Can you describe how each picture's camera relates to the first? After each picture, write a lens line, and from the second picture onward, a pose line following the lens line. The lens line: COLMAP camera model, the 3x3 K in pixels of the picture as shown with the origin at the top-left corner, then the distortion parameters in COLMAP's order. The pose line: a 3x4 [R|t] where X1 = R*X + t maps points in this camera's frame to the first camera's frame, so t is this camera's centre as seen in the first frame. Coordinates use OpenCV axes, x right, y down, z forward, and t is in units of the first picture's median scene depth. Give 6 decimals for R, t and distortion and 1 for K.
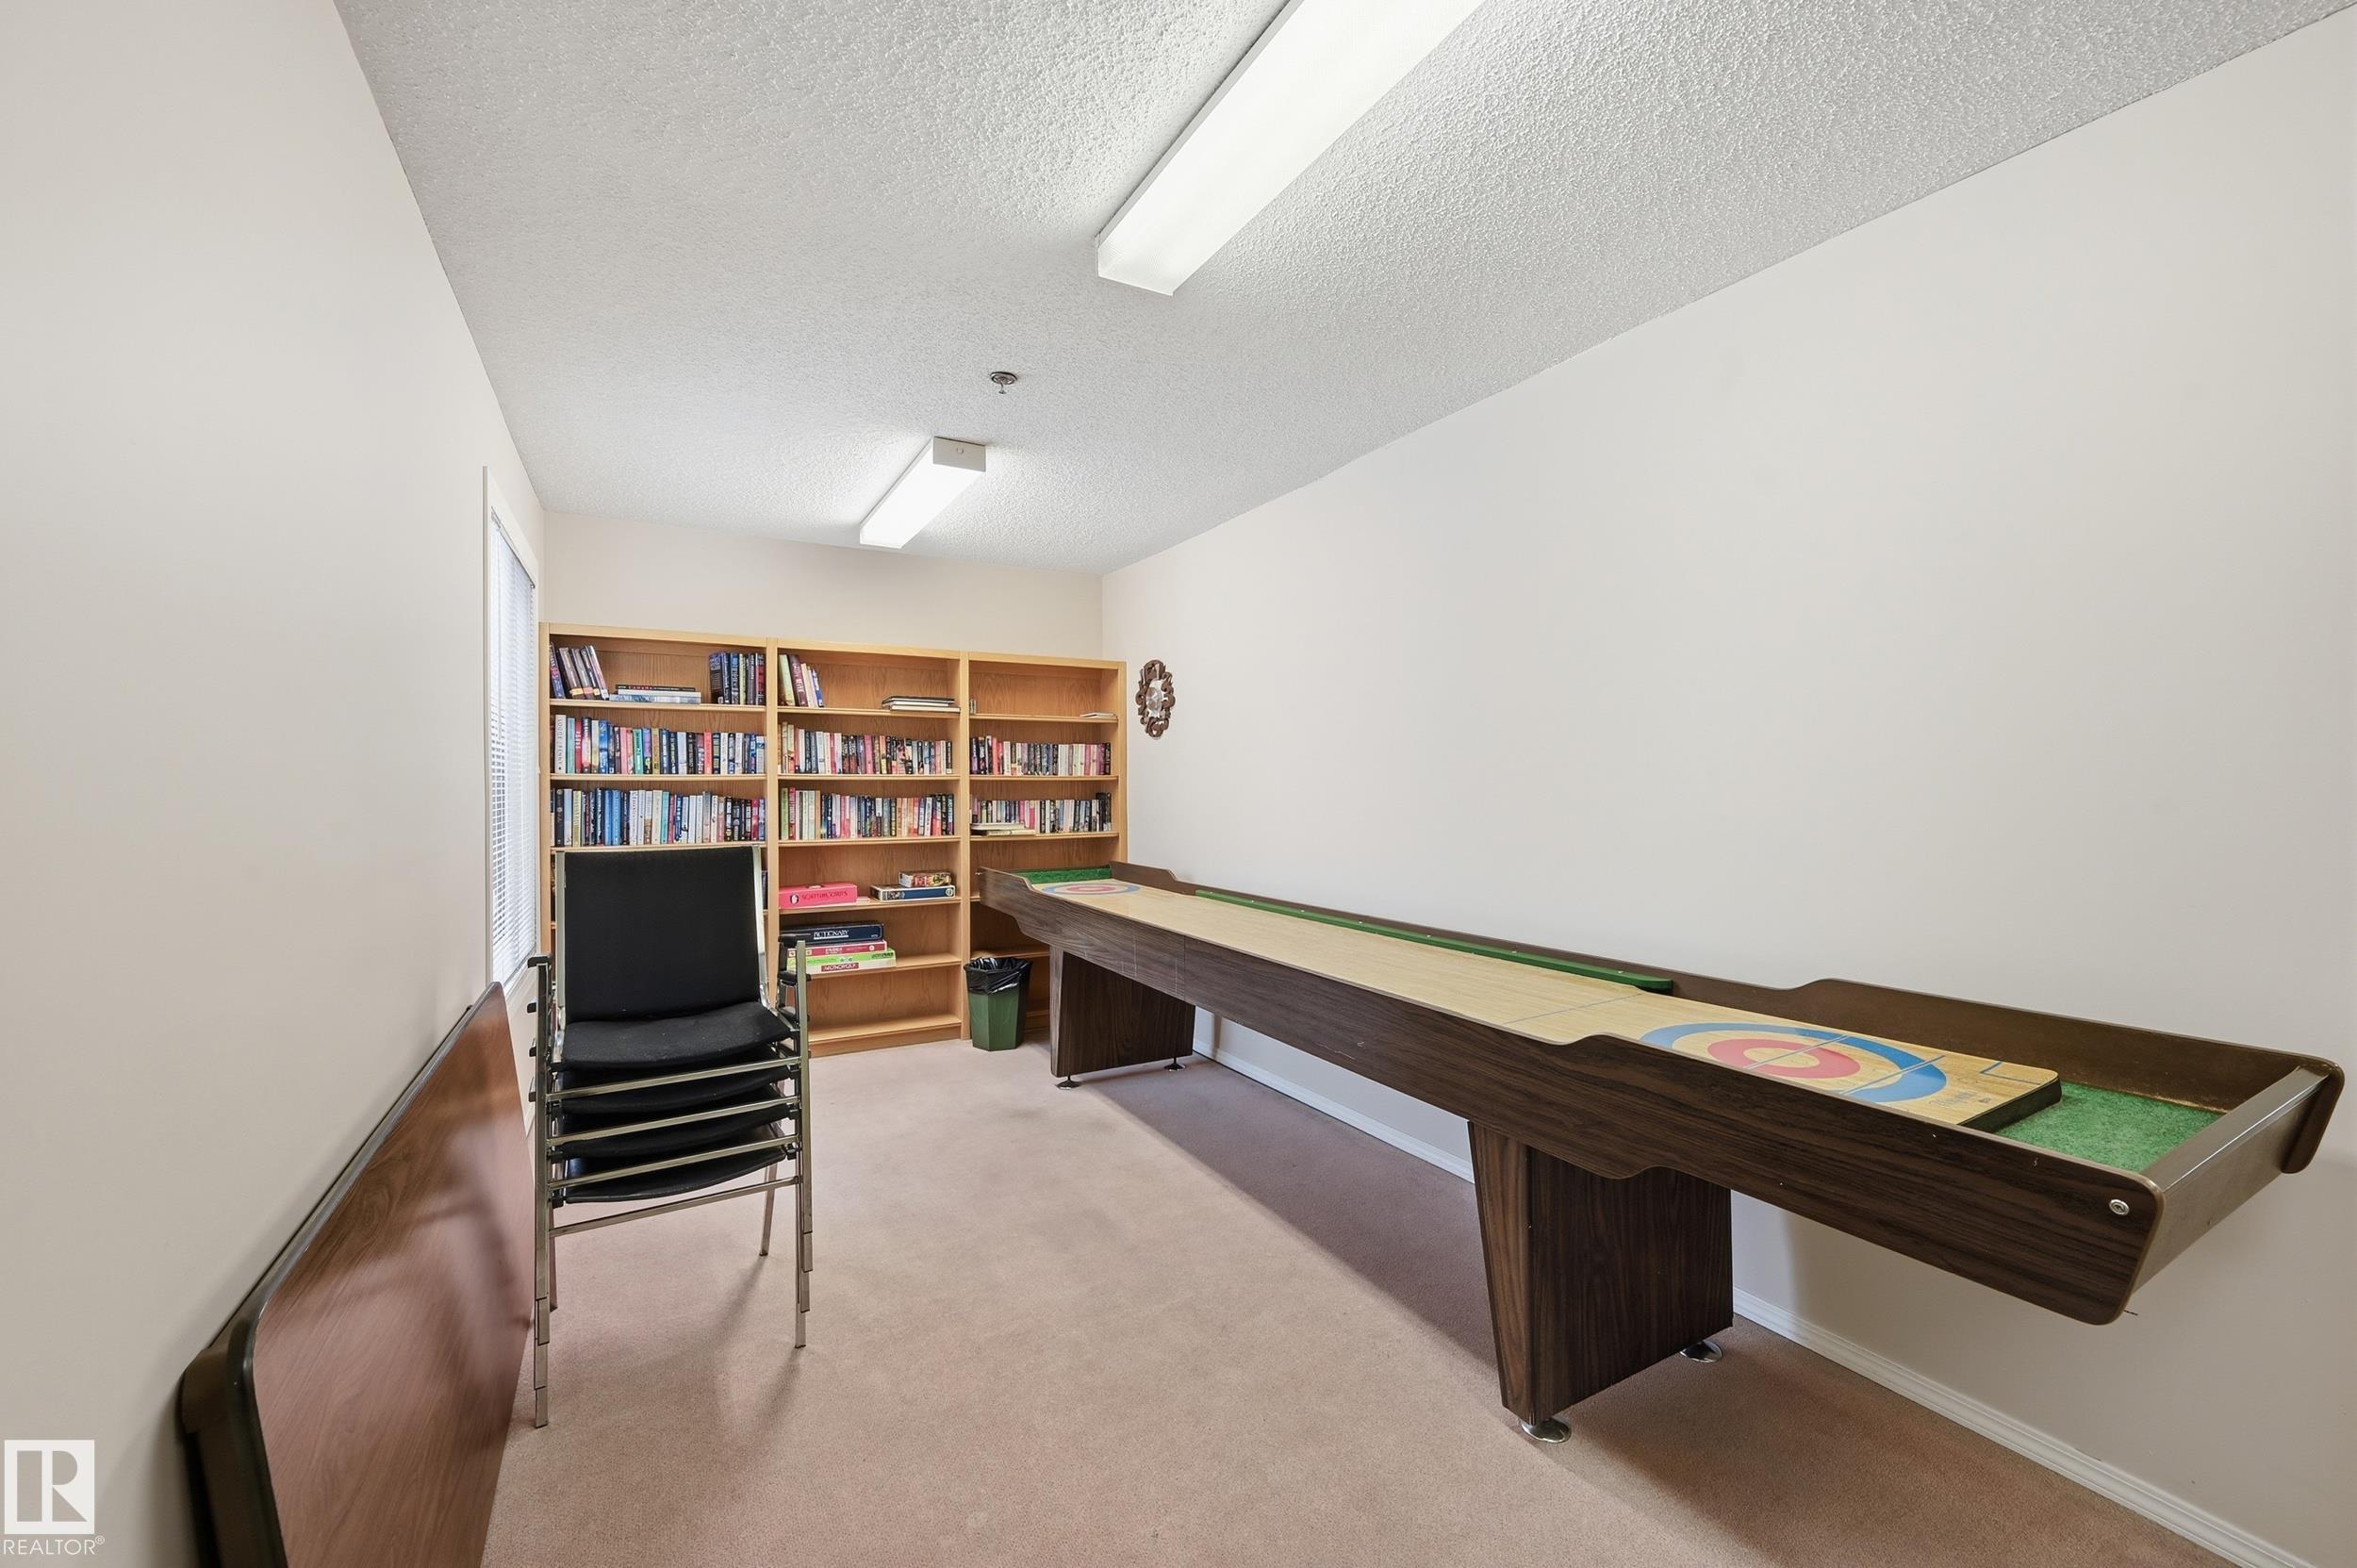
lens RADIAL K [[940.9, 0, 1215.0], [0, 940.9, 779.1], [0, 0, 1]] dist [0.001922, -0.000241]
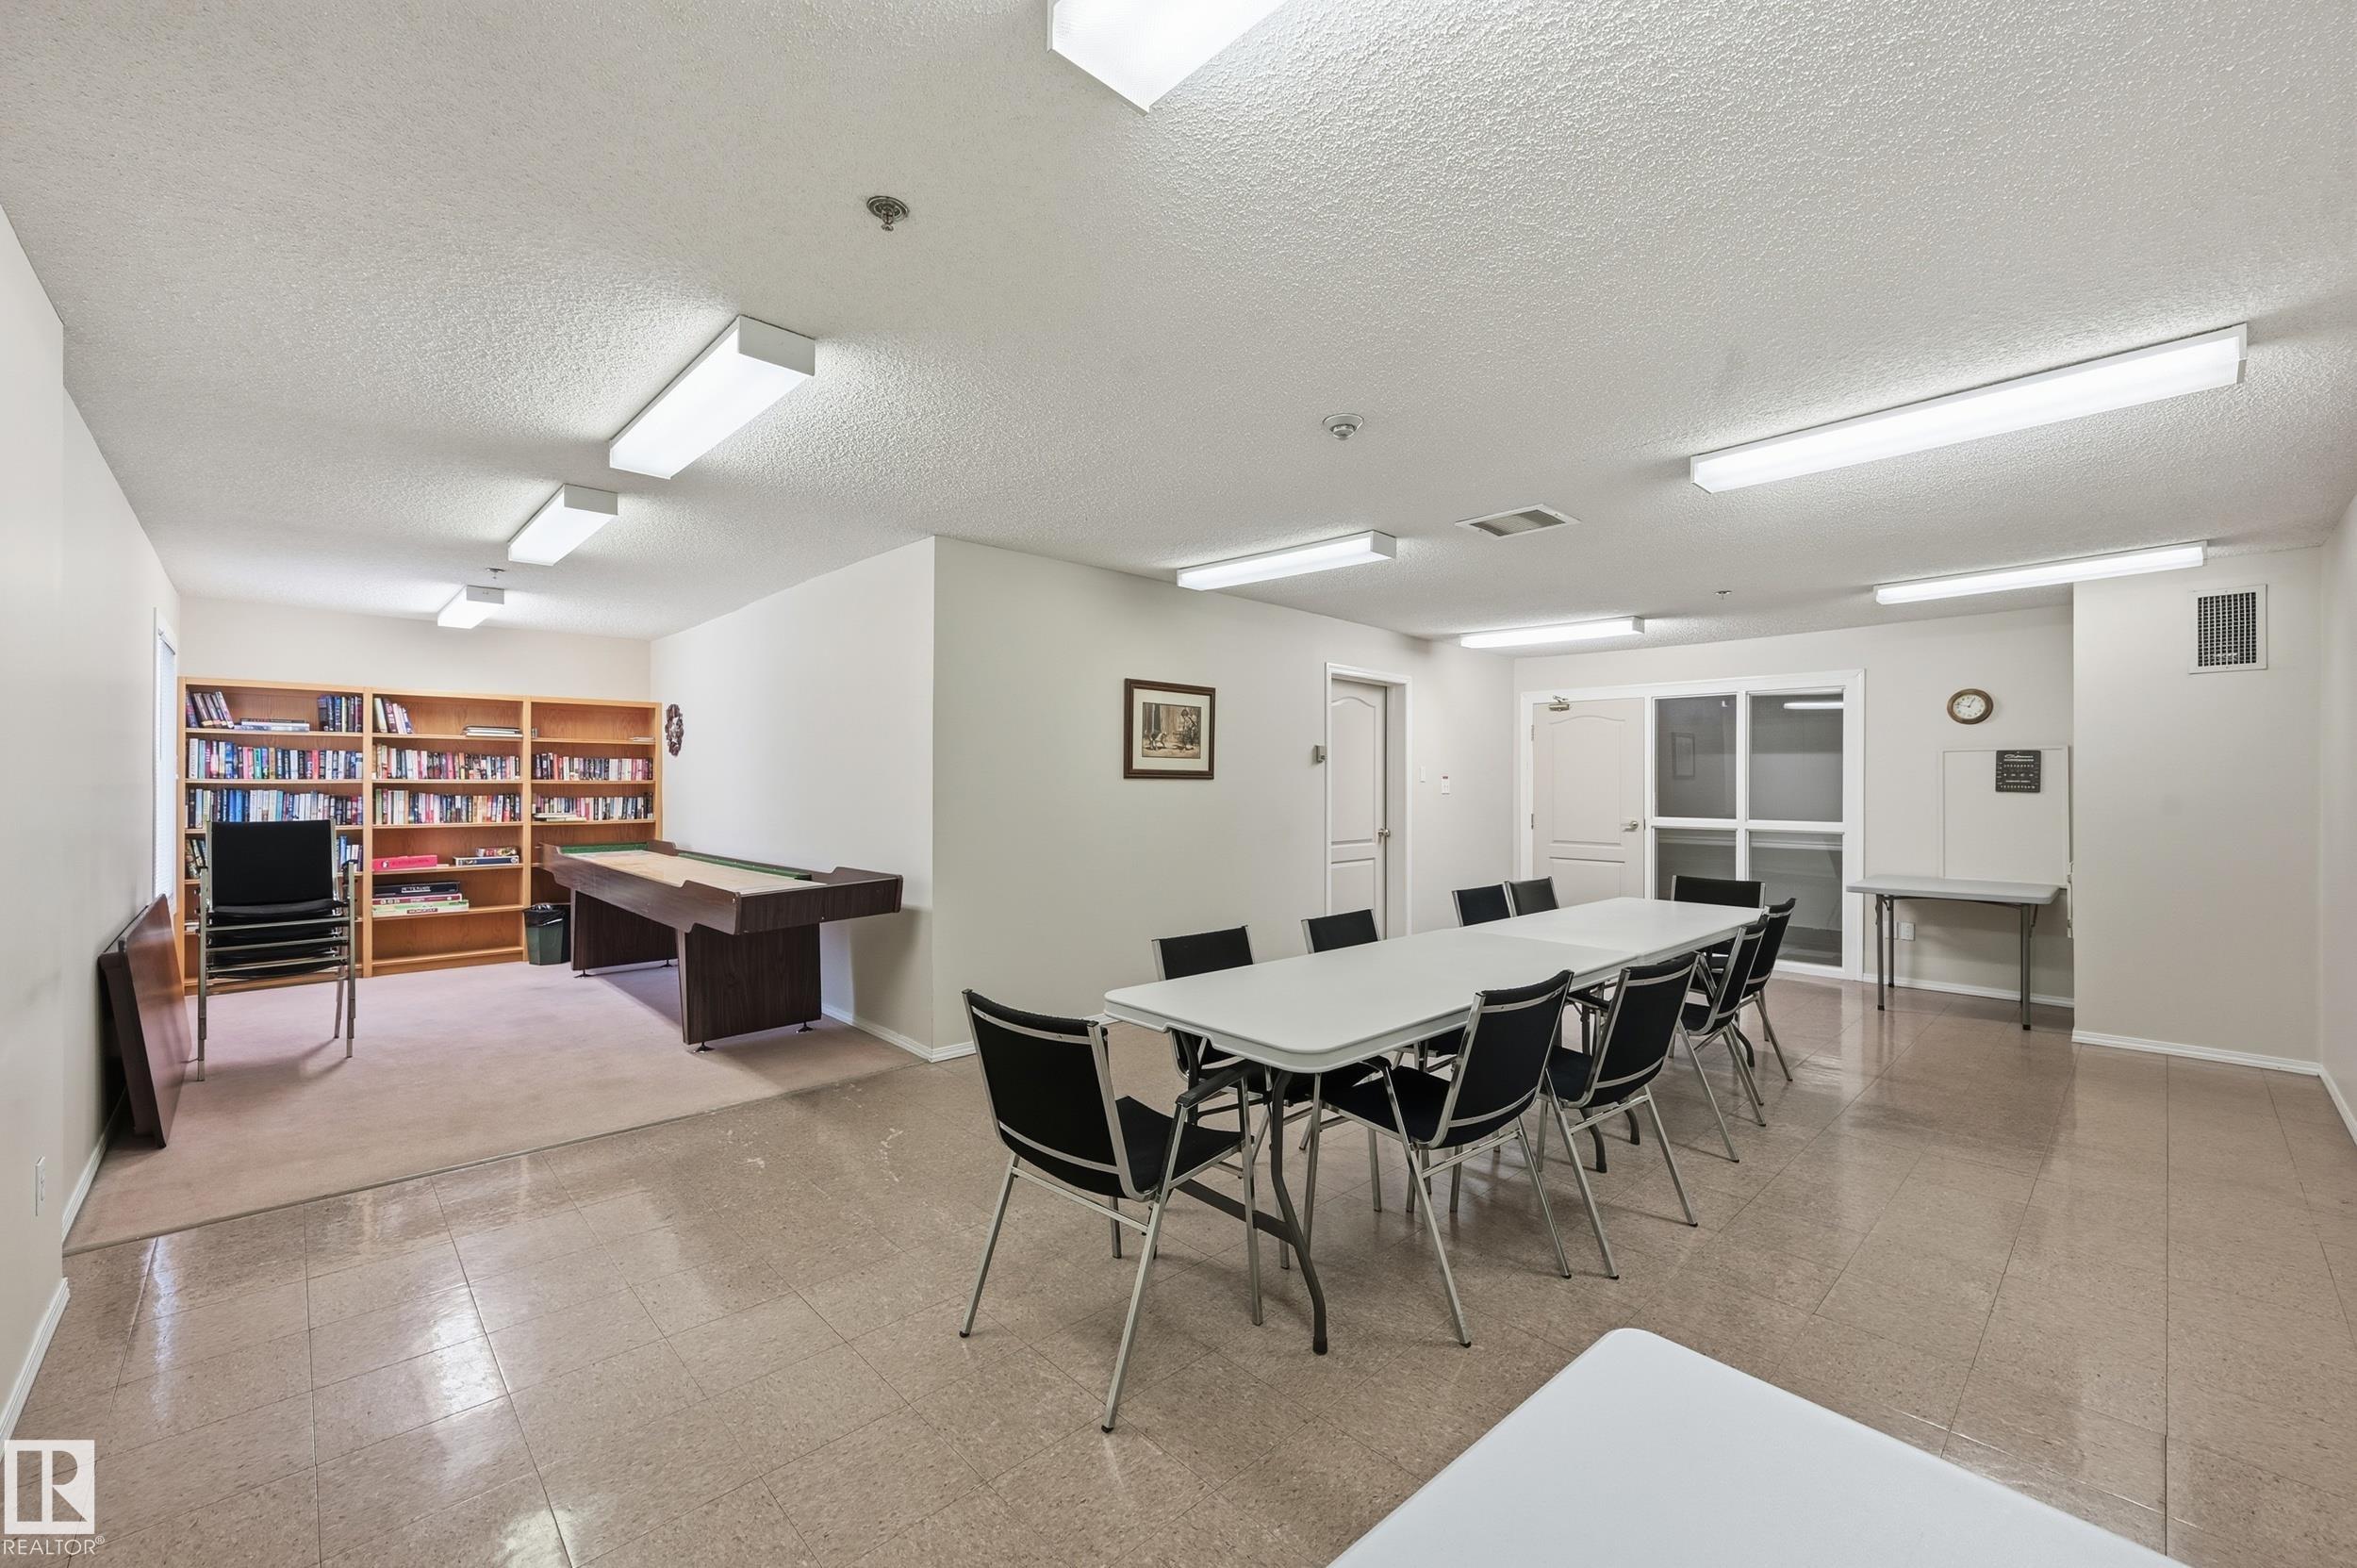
lens RADIAL K [[940.9, 0, 1201.5], [0, 940.9, 777.2], [0, 0, 1]] dist [0.001922, -0.000241]
pose [[0.971272, 0.005224, 0.237914, 0.422608], [-0.004579, 0.999984, -0.003263, -0.009312], [-0.237928, 0.002080, 0.971281, -0.702929]]
